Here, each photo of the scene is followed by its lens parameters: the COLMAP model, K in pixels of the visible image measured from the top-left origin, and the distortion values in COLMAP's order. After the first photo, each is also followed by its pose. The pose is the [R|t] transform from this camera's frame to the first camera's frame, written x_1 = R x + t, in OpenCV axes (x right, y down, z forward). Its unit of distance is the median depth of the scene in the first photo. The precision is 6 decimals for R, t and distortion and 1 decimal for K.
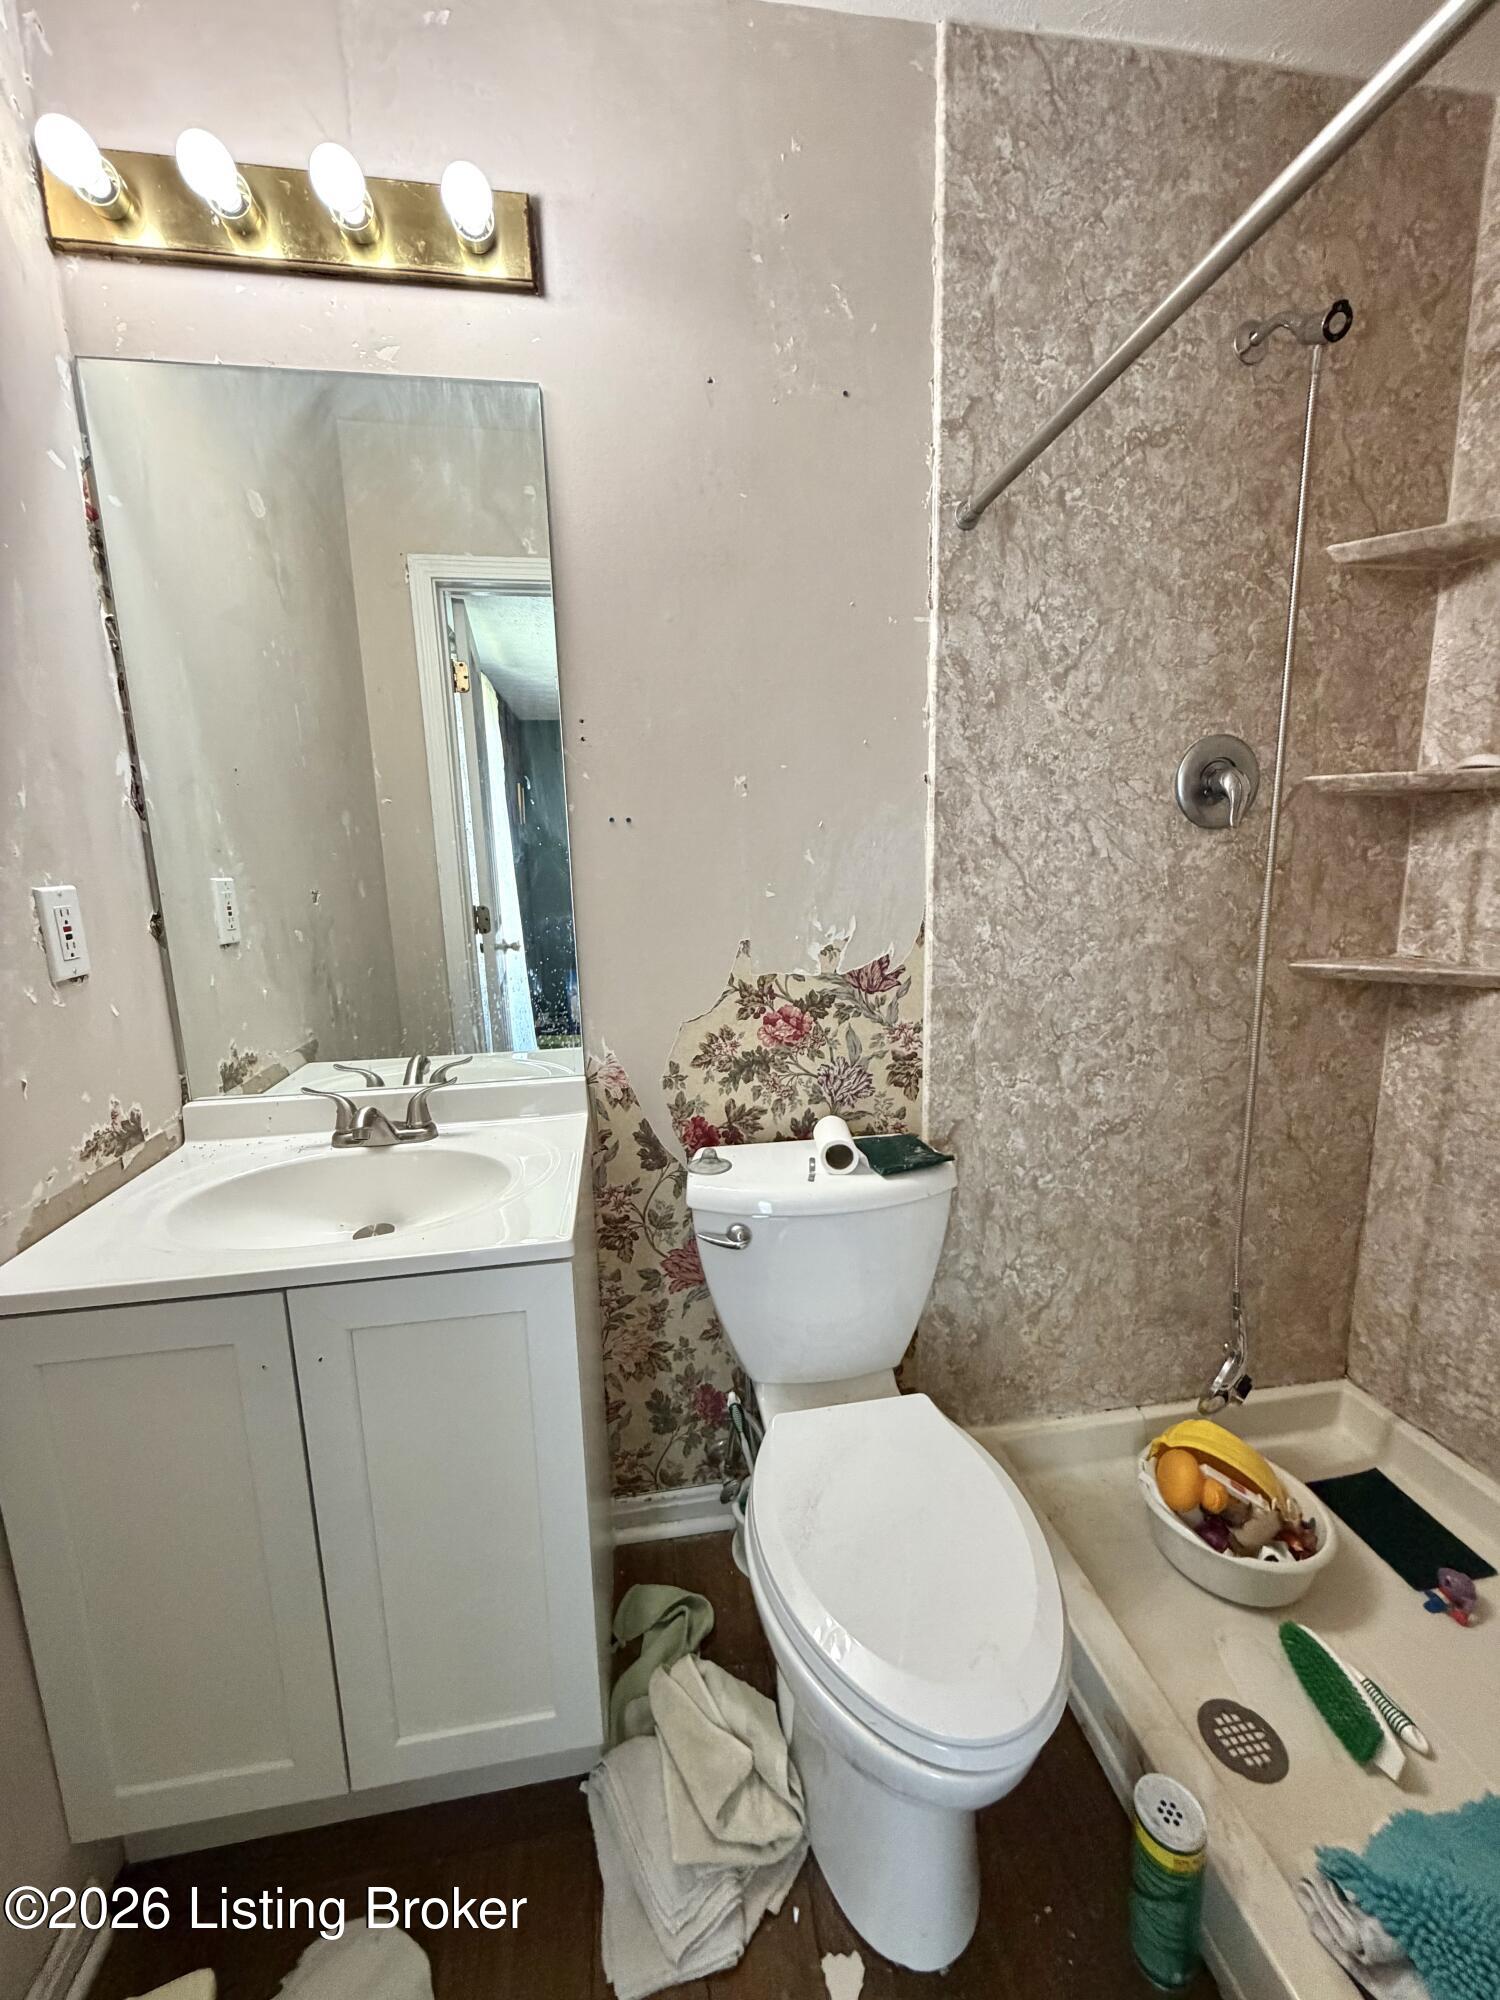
lens RADIAL K [[797.8, 0, 753.0], [0, 797.8, 994.4], [0, 0, 1]] dist [0.000749, 0.000021]
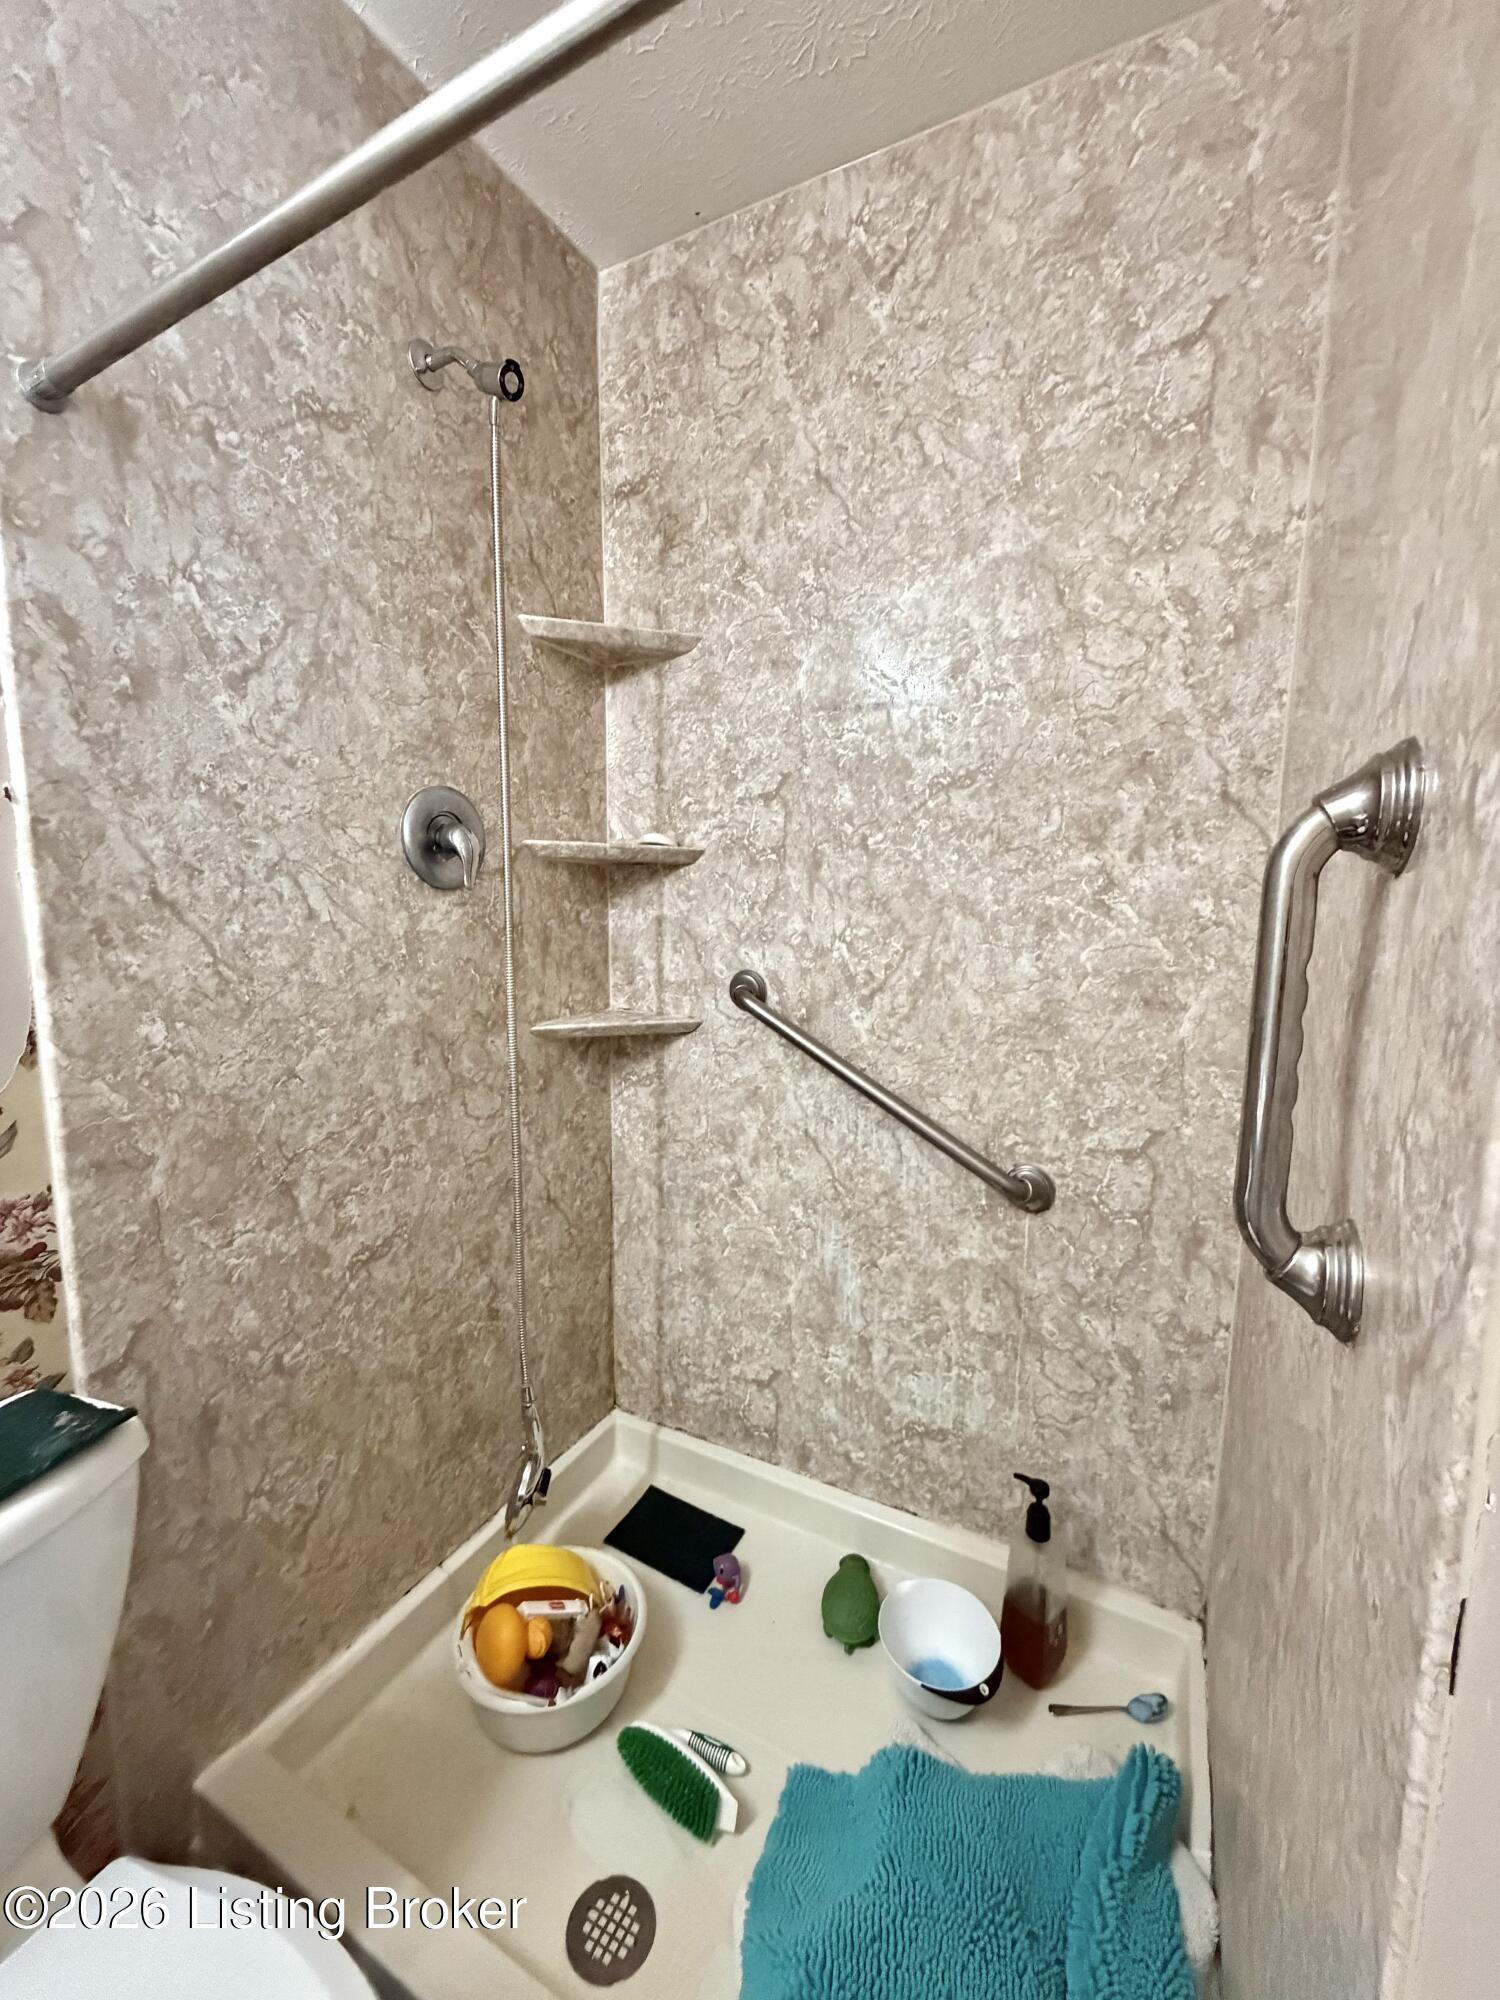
lens RADIAL K [[797.8, 0, 745.6], [0, 797.8, 991.8], [0, 0, 1]] dist [0.000749, 0.000021]
pose [[0.613572, -0.070769, 0.786461, 0.071046], [0.119371, 0.992842, -0.003790, -0.051374], [-0.780564, 0.096206, 0.617628, 0.199938]]
